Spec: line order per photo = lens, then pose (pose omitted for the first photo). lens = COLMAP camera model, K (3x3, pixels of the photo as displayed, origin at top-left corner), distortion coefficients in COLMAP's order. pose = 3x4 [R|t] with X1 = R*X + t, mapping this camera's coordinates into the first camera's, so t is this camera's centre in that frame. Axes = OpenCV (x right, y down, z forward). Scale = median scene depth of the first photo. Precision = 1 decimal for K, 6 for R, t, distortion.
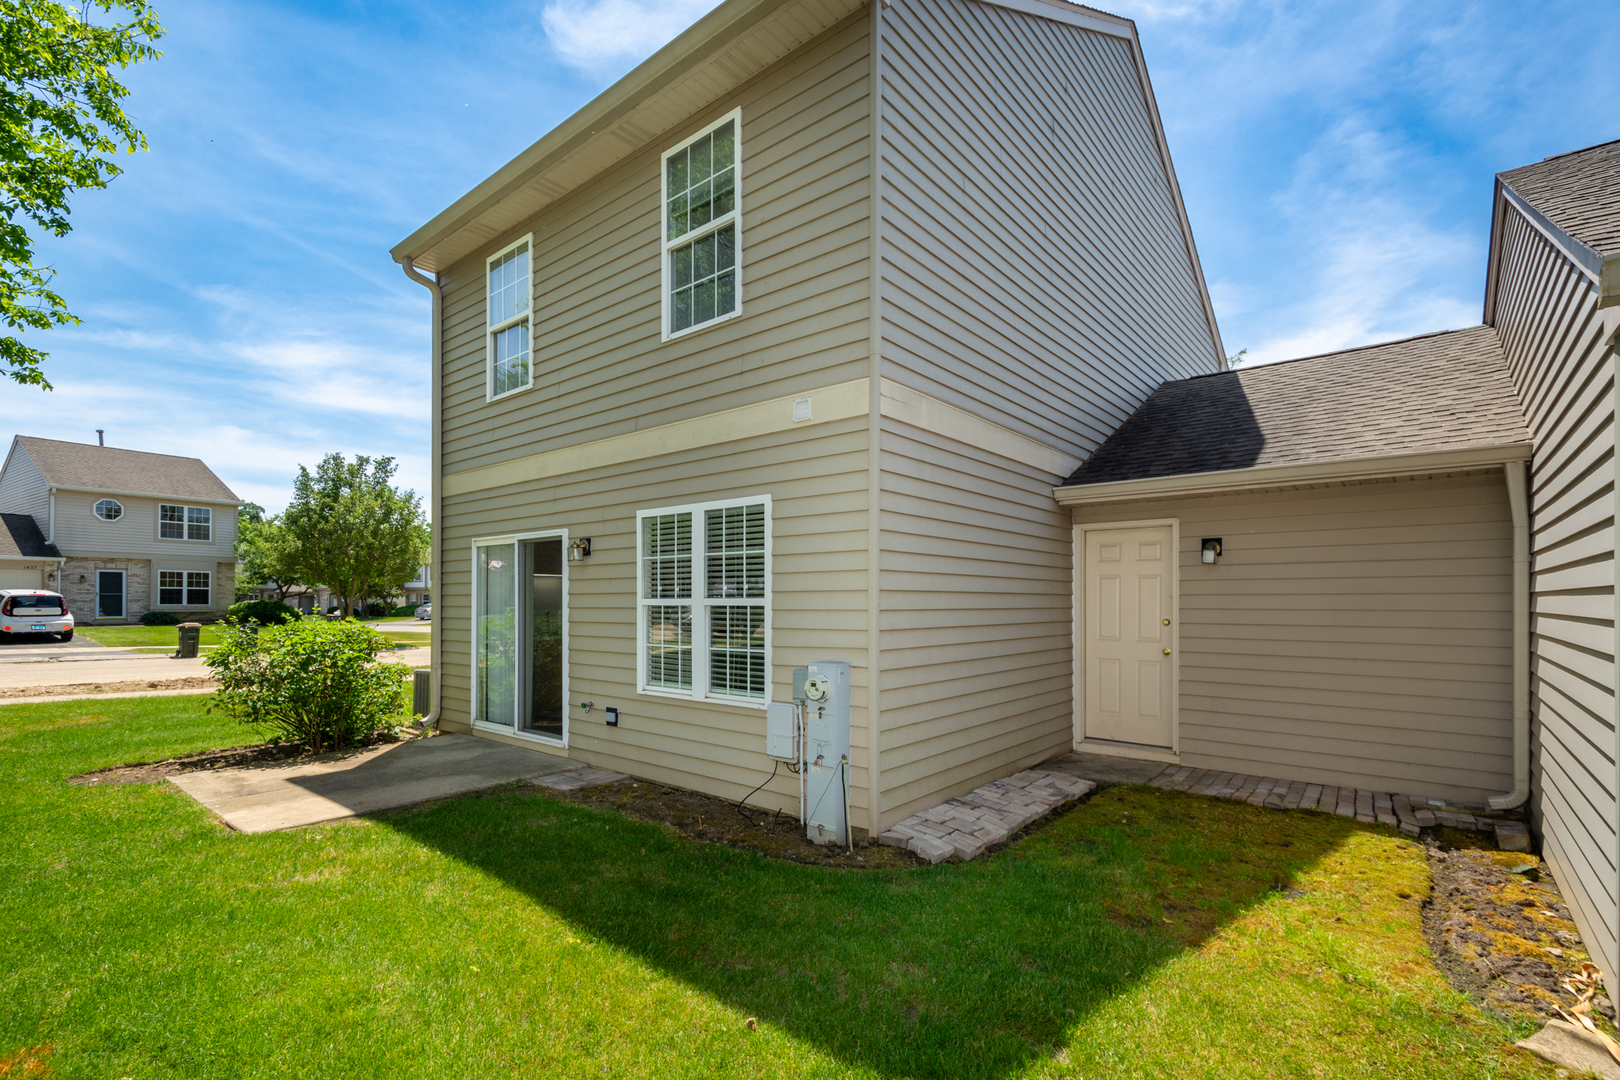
lens RADIAL K [[718.1, 0, 846.4], [0, 718.1, 599.5], [0, 0, 1]] dist [0.010016, -0.003049]
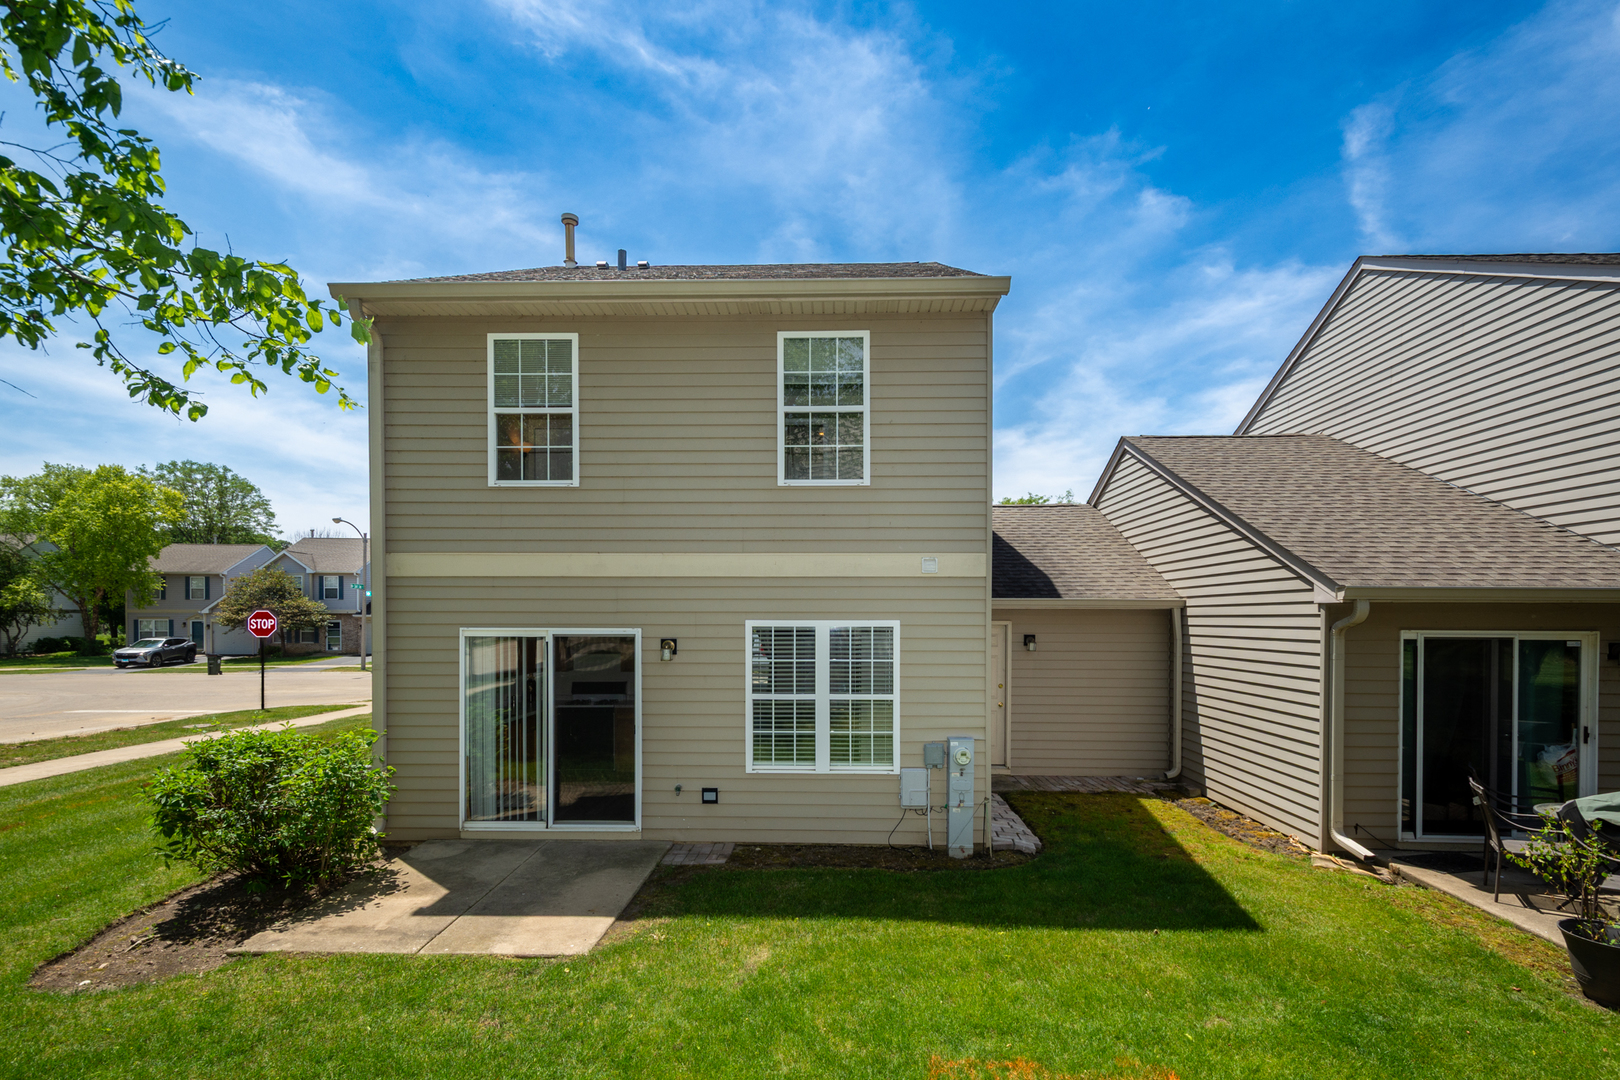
lens RADIAL K [[718.1, 0, 814.6], [0, 718.1, 626.1], [0, 0, 1]] dist [0.010016, -0.003049]
pose [[0.802004, -0.002570, 0.597313, -0.988990], [-0.006070, 0.999904, 0.012452, -0.140216], [-0.597288, -0.013612, 0.801911, -0.025103]]
